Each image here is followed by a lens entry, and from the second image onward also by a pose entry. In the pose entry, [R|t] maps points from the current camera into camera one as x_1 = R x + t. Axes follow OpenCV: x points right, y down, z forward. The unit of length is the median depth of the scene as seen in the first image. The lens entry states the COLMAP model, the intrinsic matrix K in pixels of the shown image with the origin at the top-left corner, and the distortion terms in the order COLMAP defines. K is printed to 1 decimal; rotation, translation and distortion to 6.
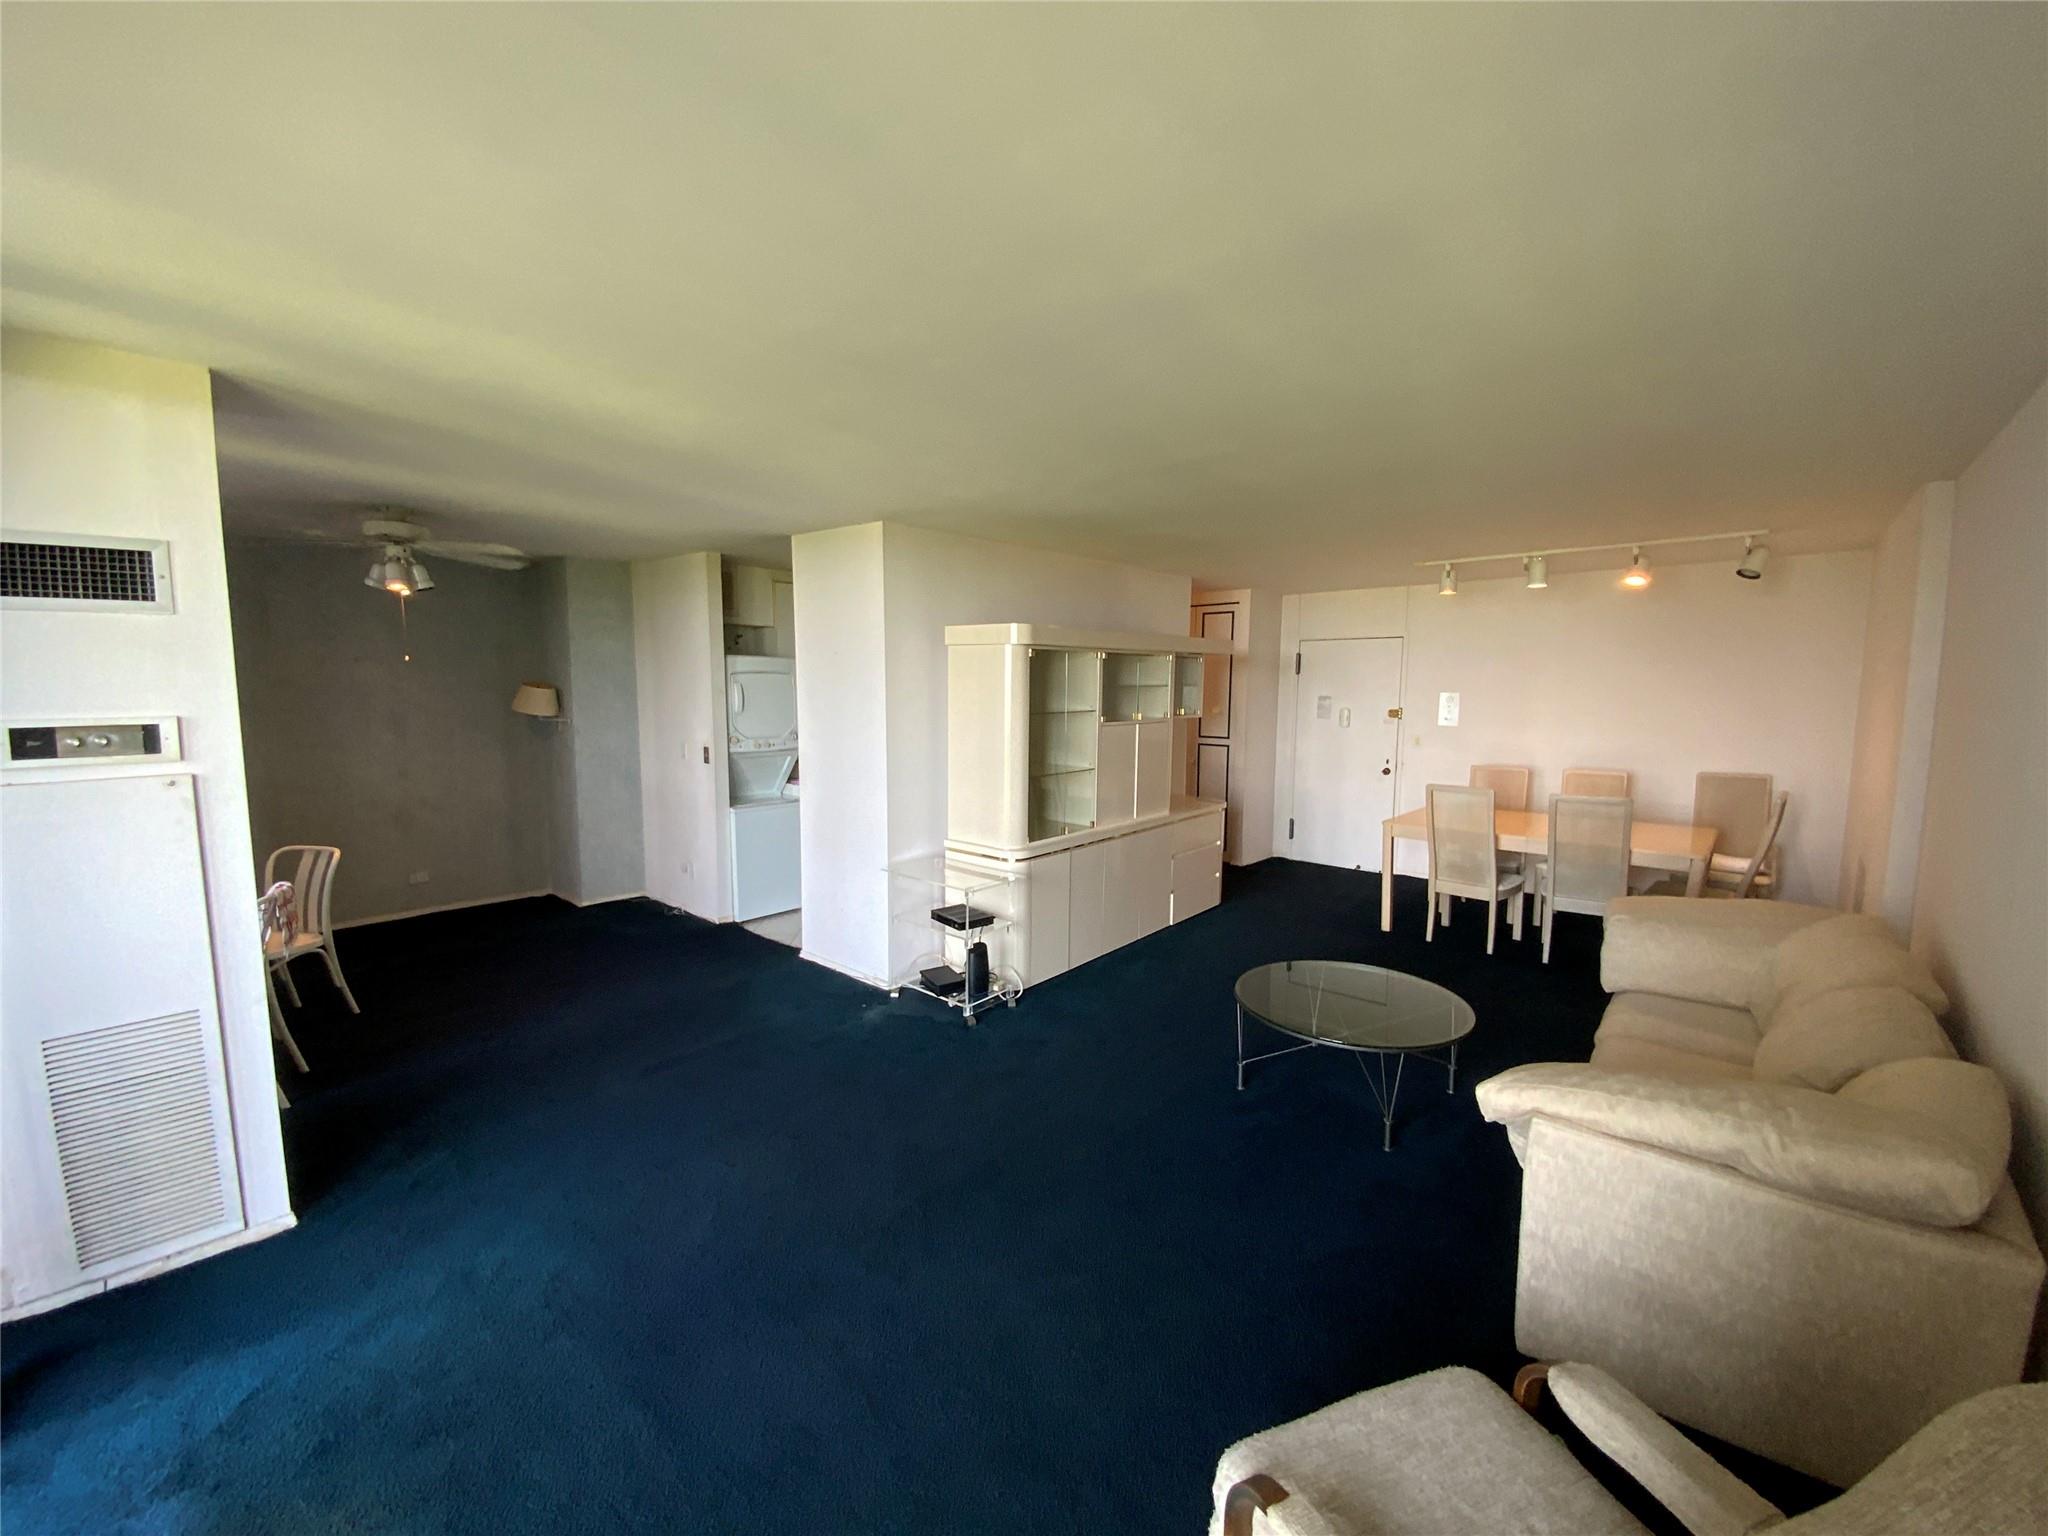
lens RADIAL K [[831.9, 0, 1024.0], [0, 831.9, 768.0], [0, 0, 1]] dist [0.001000, -0.000005]
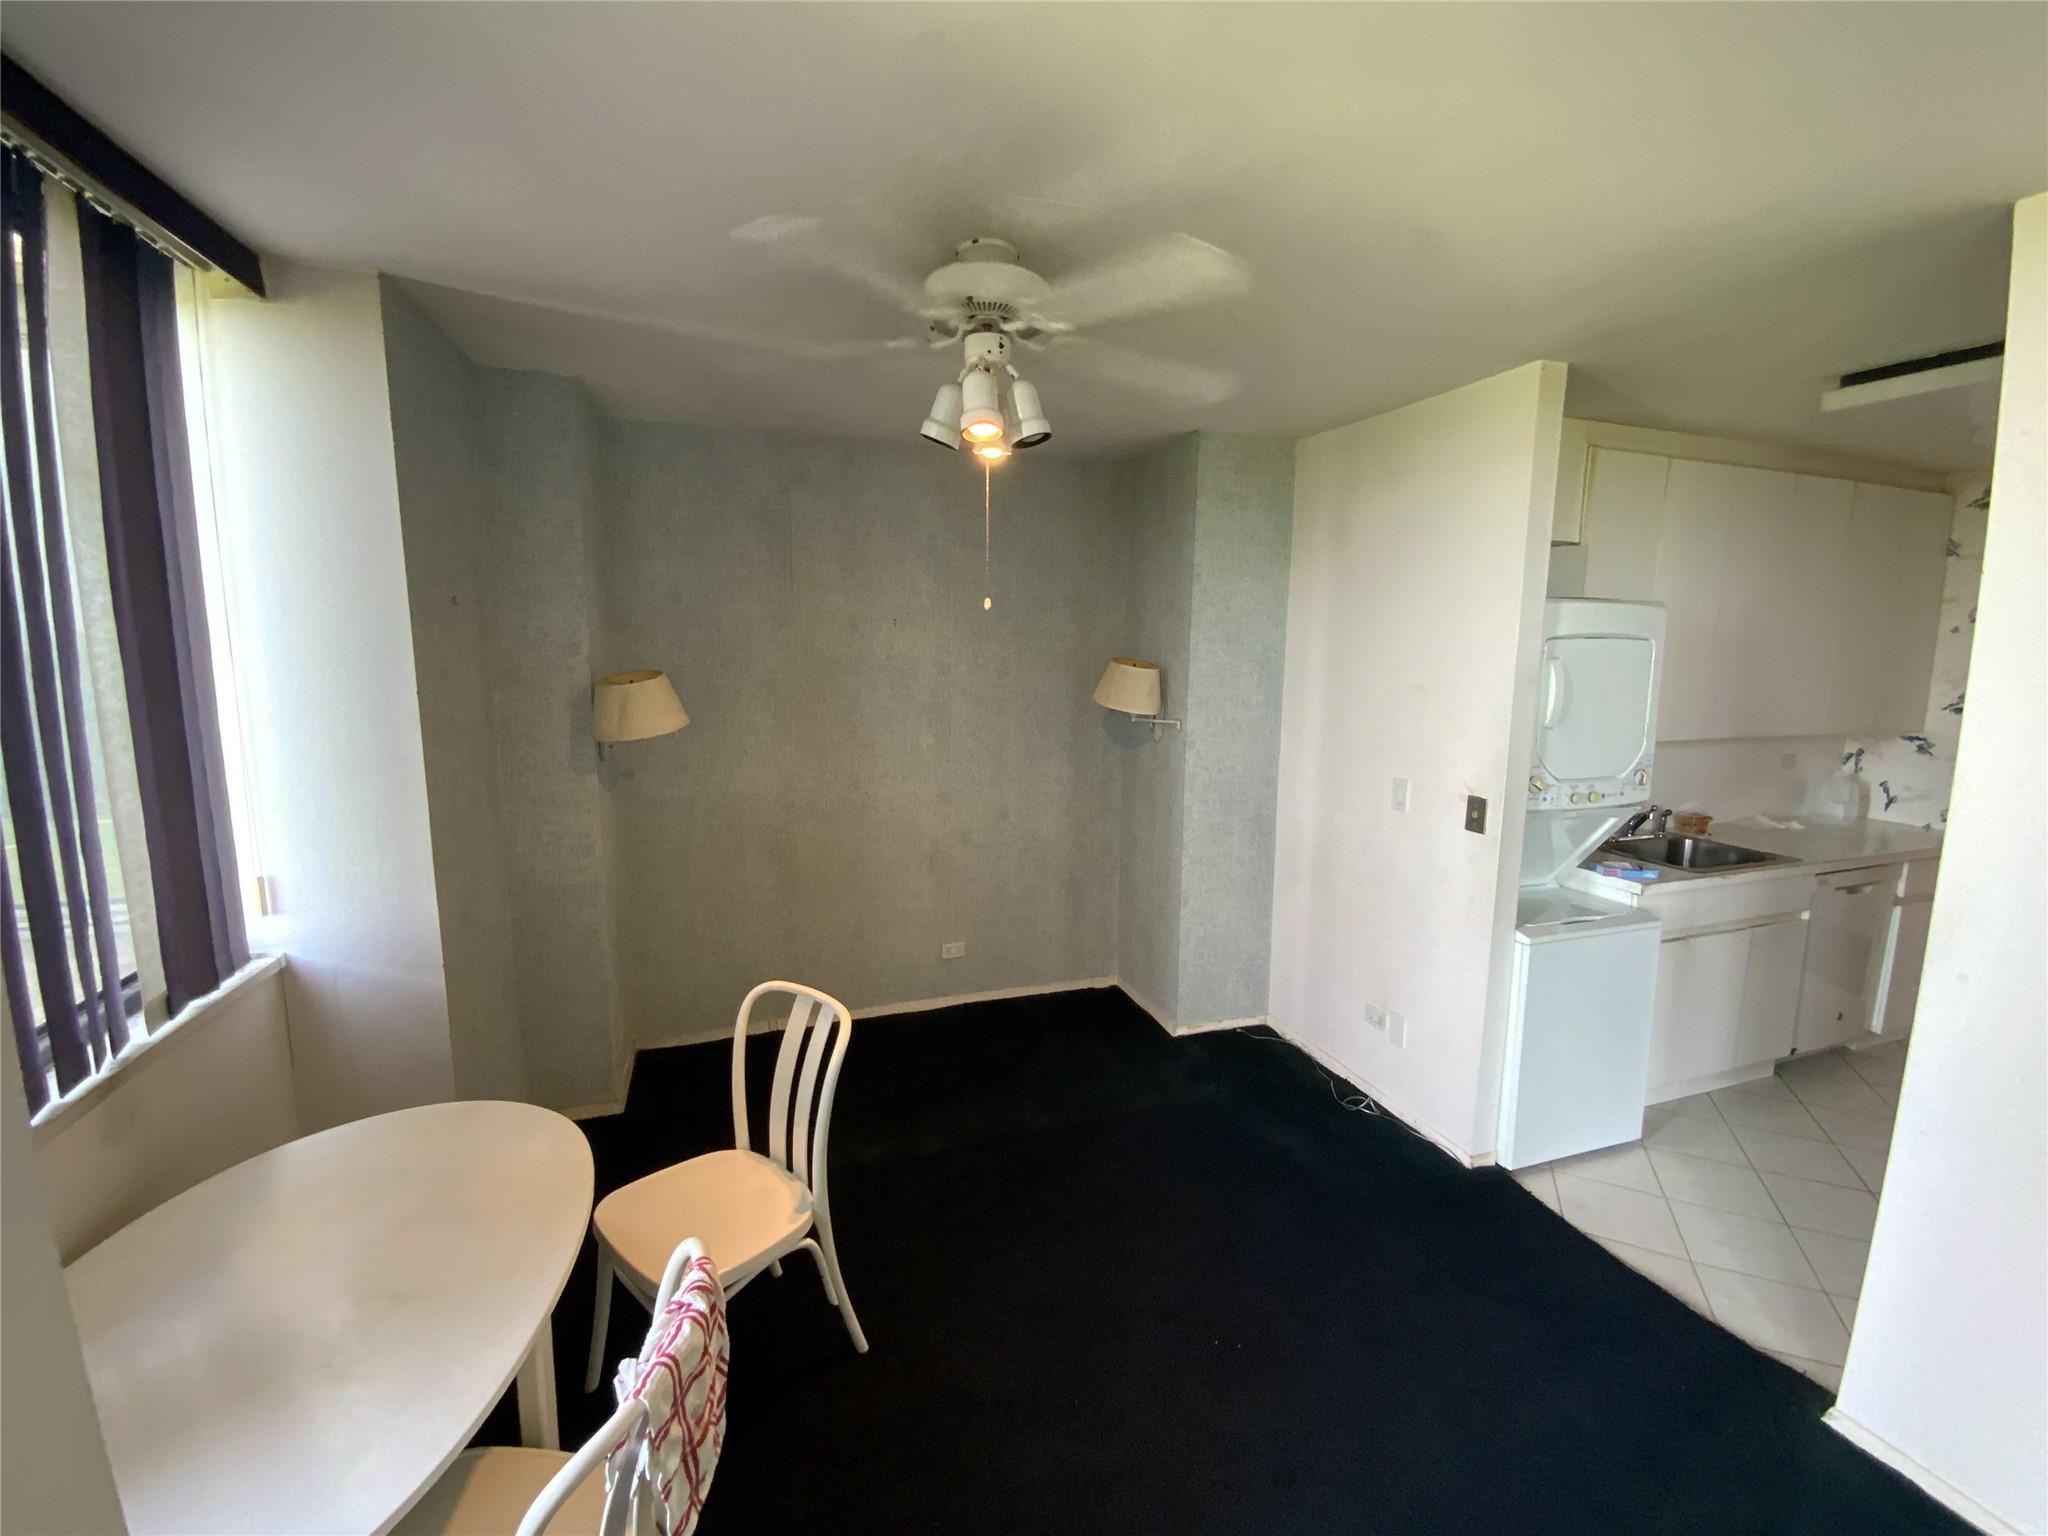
lens RADIAL K [[792.9, 0, 1024.0], [0, 792.9, 768.0], [0, 0, 1]] dist [0.000246, -0.000057]
pose [[0.873605, 0.072217, -0.481248, -0.383870], [-0.056007, 0.997277, 0.047984, -0.047948], [0.483403, -0.014966, 0.875270, 0.474961]]
